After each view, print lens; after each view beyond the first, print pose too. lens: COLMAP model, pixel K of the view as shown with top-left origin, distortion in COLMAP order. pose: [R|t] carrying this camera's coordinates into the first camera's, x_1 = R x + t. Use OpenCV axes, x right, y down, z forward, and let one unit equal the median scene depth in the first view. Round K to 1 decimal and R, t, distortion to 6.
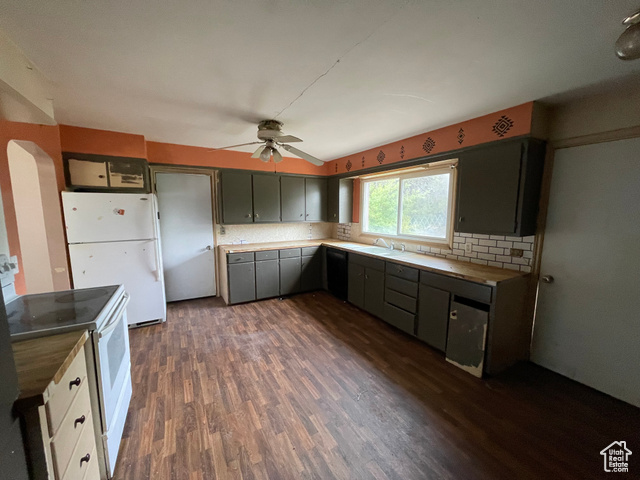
lens RADIAL K [[254.9, 0, 320.3], [0, 254.9, 240.8], [0, 0, 1]] dist [-0.002576, 0.000305]
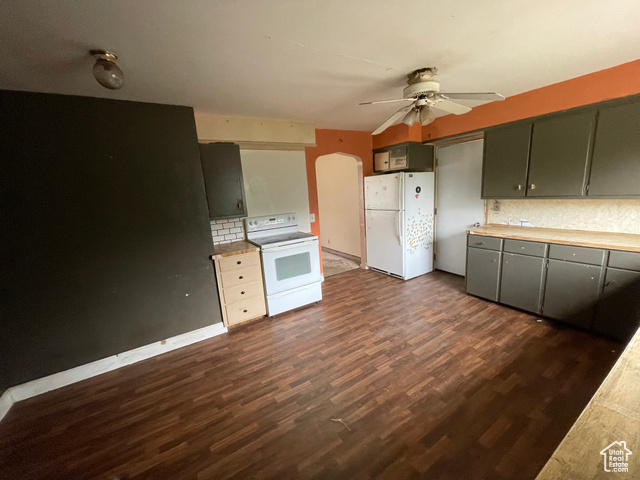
lens RADIAL K [[254.9, 0, 320.6], [0, 254.9, 240.7], [0, 0, 1]] dist [-0.002576, 0.000305]
pose [[0.038220, 0.195090, -0.980040, 0.536230], [-0.056362, 0.979617, 0.192808, -0.075684], [0.997679, 0.047868, 0.048436, 0.554122]]
